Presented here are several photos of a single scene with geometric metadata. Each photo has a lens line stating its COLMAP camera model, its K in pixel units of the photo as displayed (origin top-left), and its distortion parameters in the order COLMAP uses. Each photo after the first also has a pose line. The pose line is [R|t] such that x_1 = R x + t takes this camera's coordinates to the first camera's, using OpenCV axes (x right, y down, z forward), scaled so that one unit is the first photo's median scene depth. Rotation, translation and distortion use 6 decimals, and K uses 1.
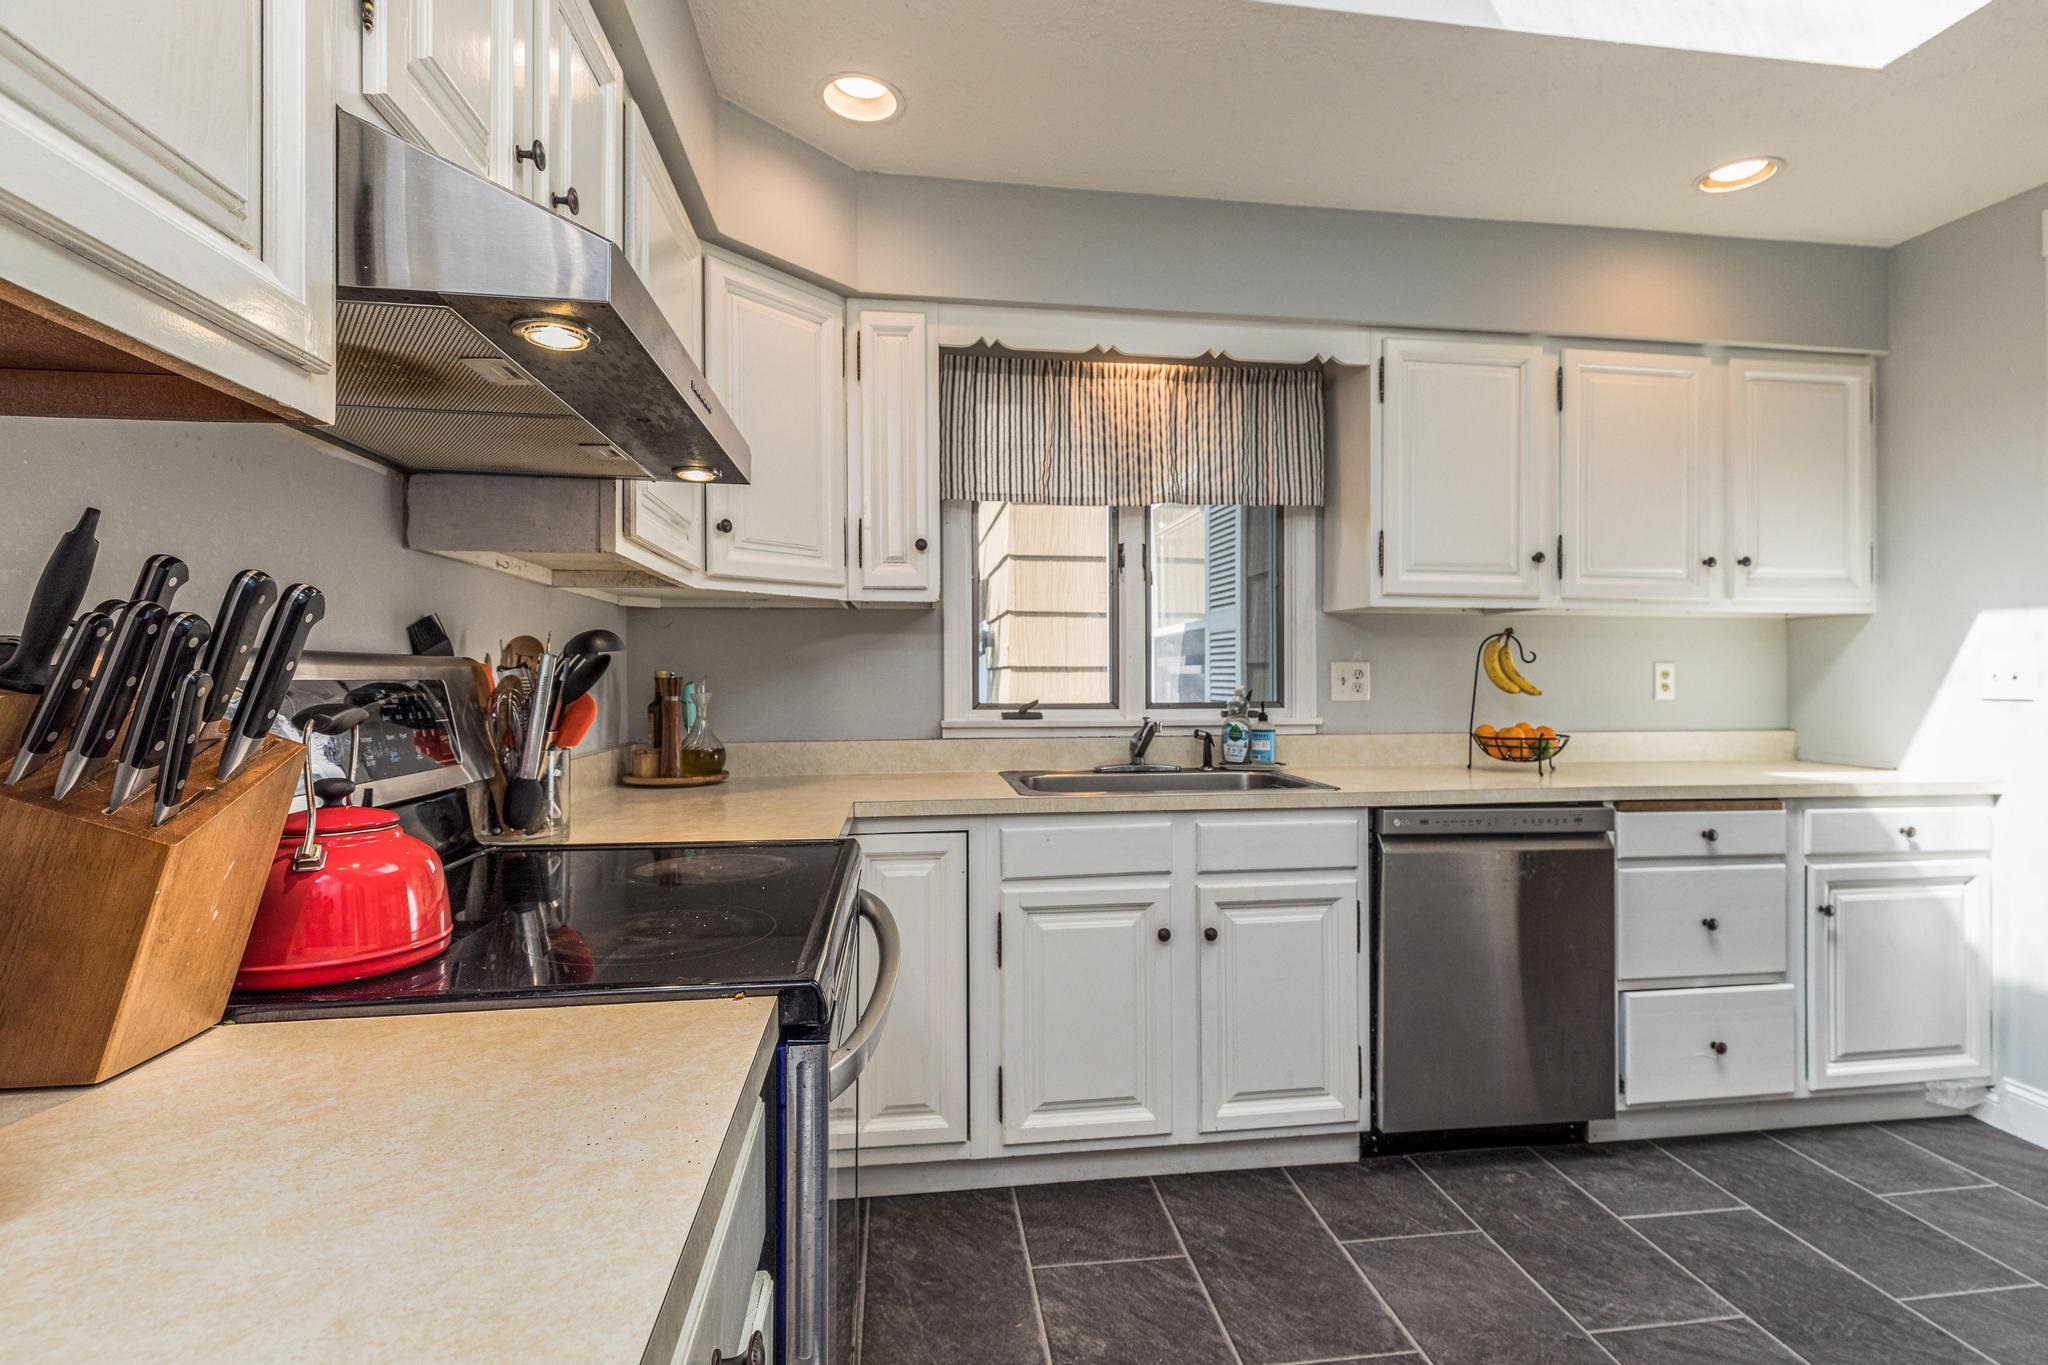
lens RADIAL K [[990.7, 0, 1042.6], [0, 990.7, 679.1], [0, 0, 1]] dist [0.005561, -0.000889]
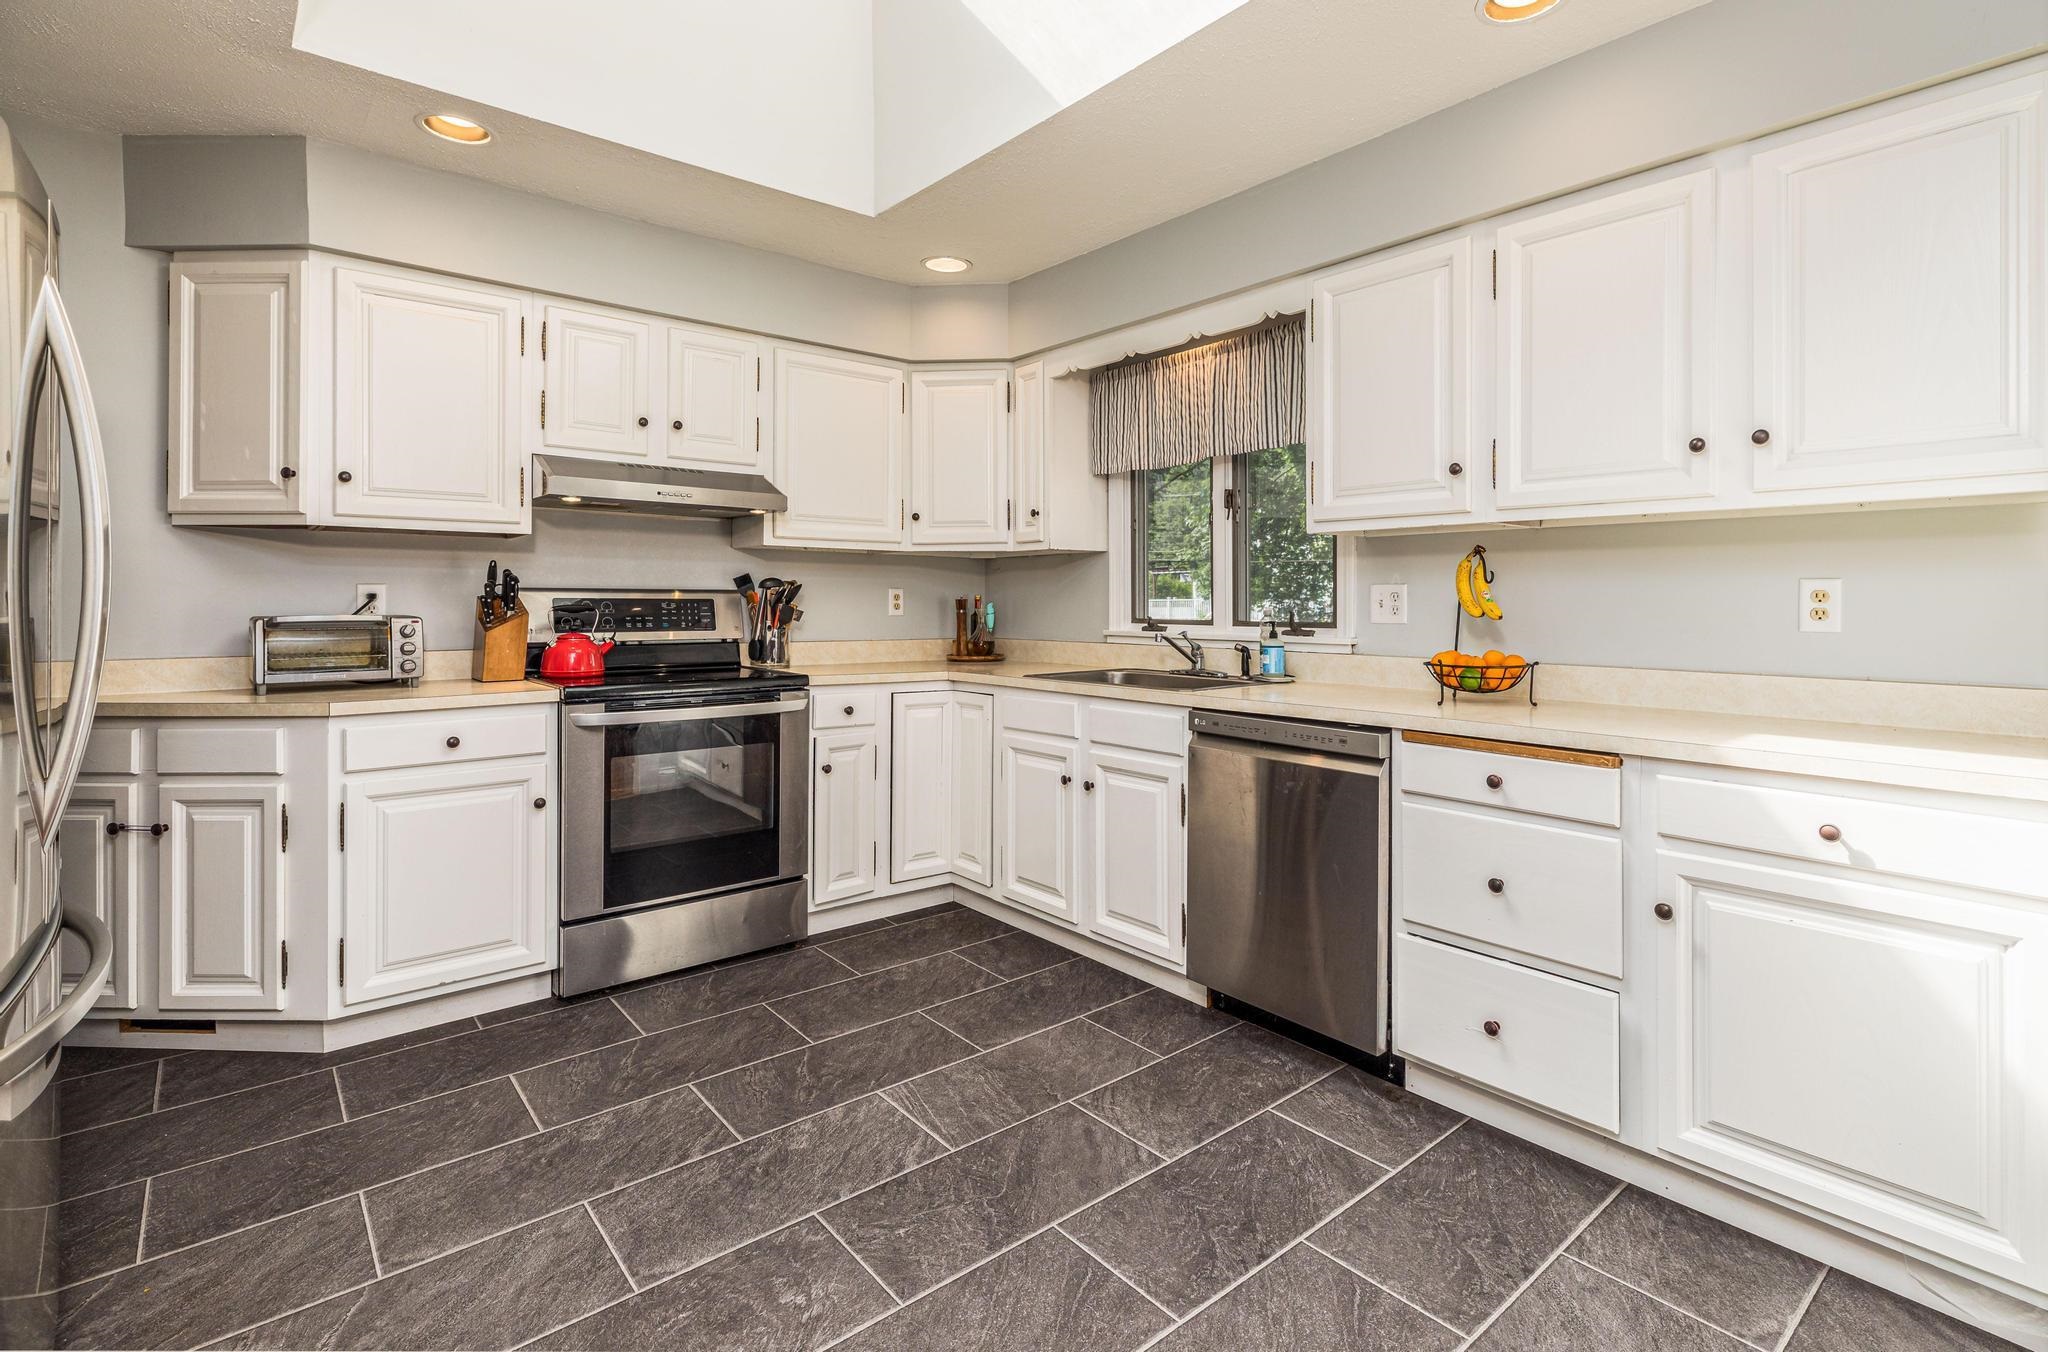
lens RADIAL K [[990.7, 0, 1049.4], [0, 990.7, 603.9], [0, 0, 1]] dist [0.005561, -0.000889]
pose [[0.518578, 0.004276, -0.855020, 1.248764], [-0.003732, 0.999989, 0.002737, 0.001717], [0.855022, 0.001772, 0.518588, 0.229614]]
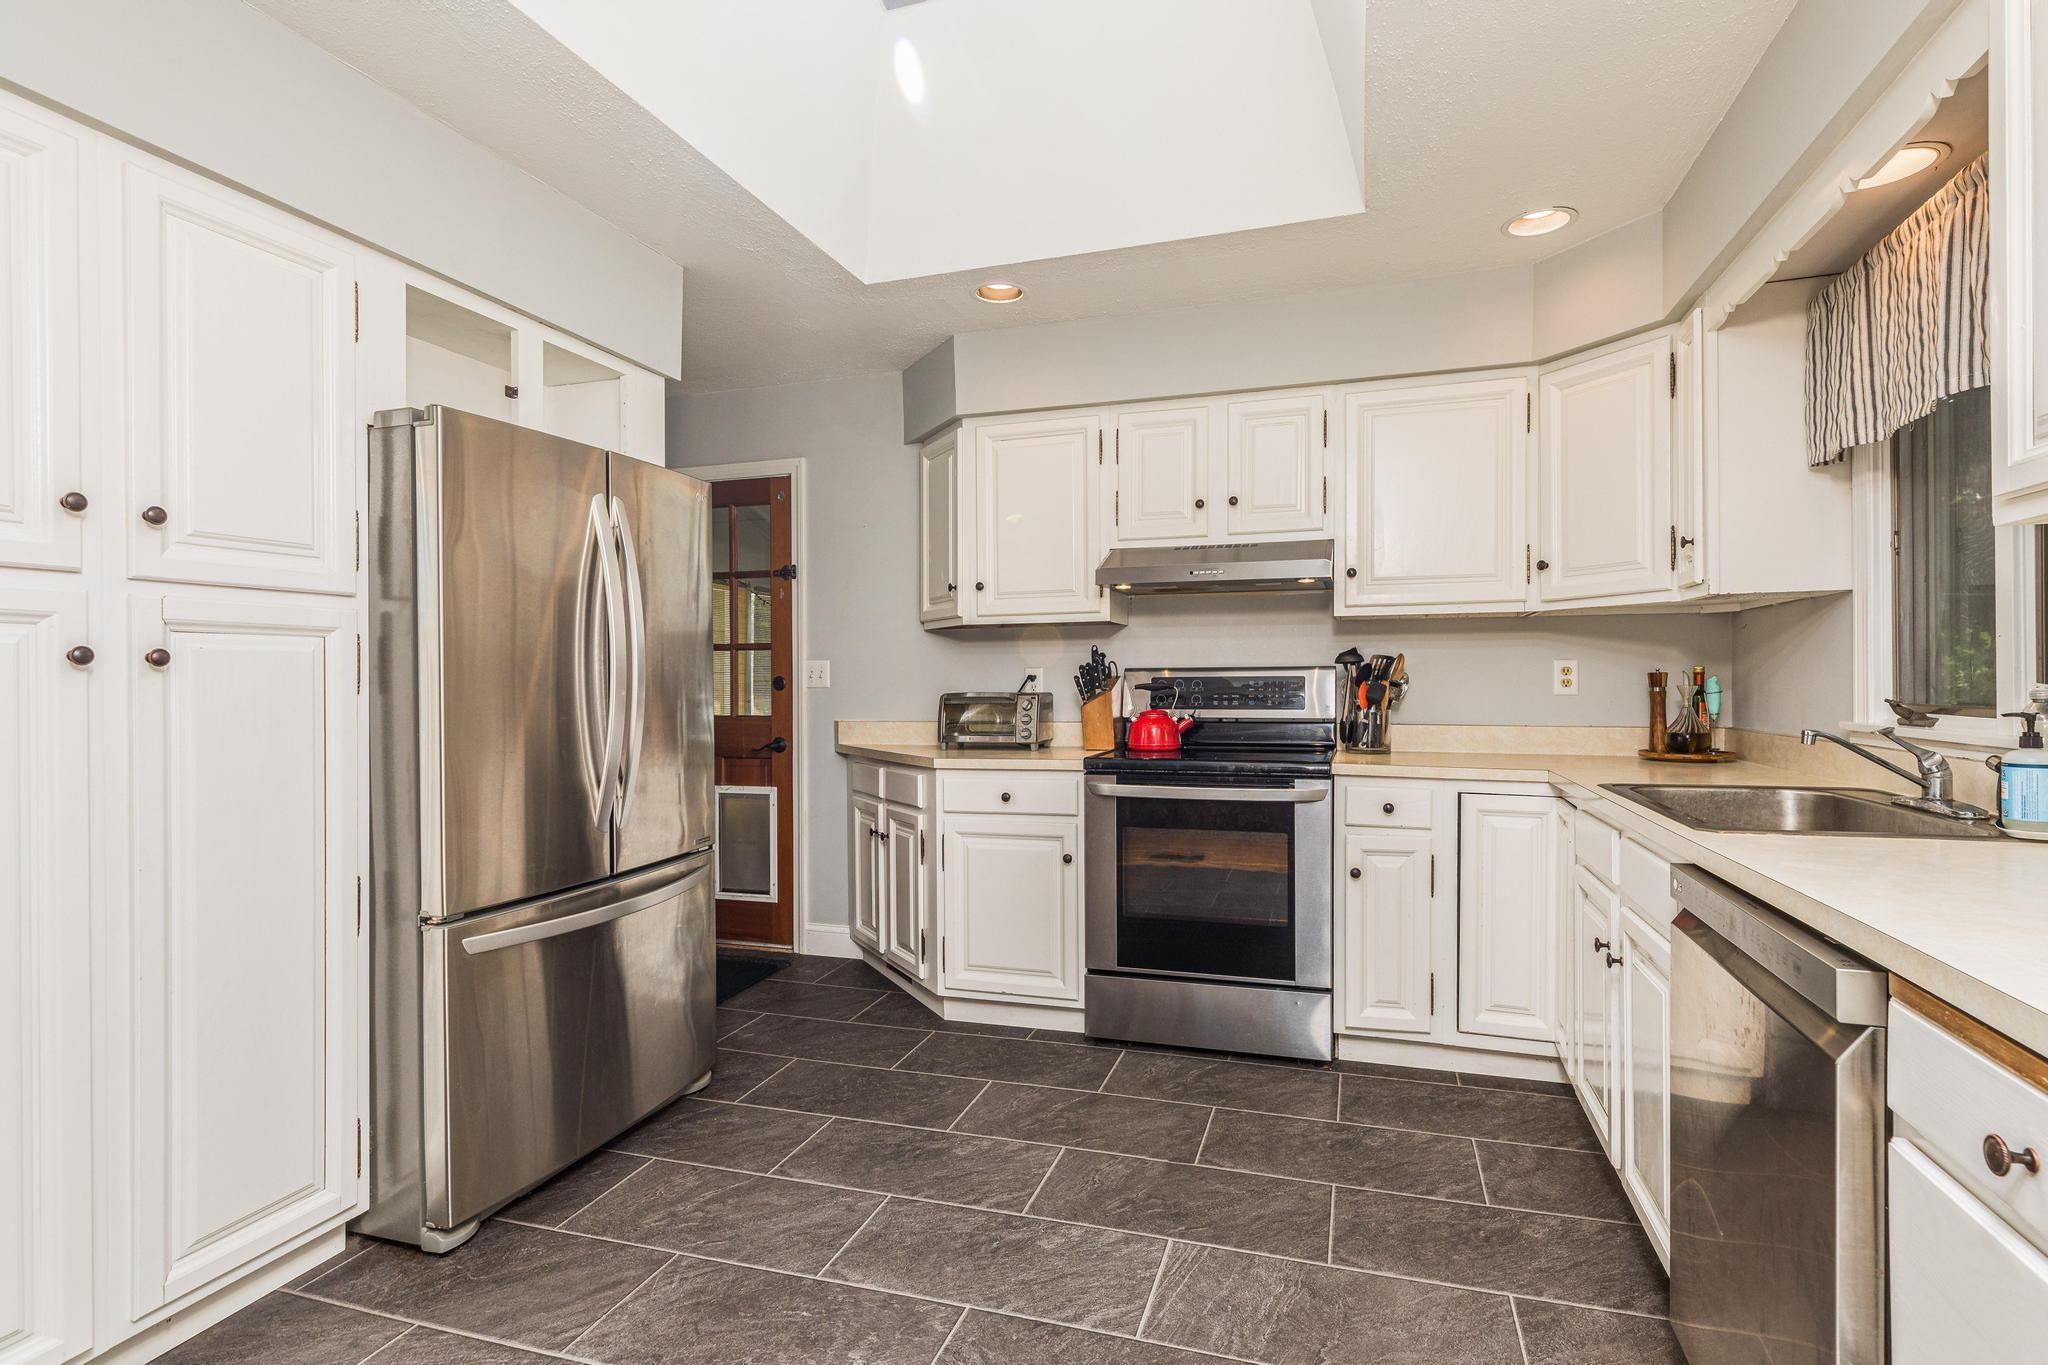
lens RADIAL K [[990.7, 0, 1037.1], [0, 990.7, 687.6], [0, 0, 1]] dist [0.005561, -0.000889]
pose [[-0.454259, 0.012224, -0.890786, 1.134375], [0.008154, 0.999921, 0.009563, -0.000012], [0.890832, -0.002920, -0.454323, 0.899353]]
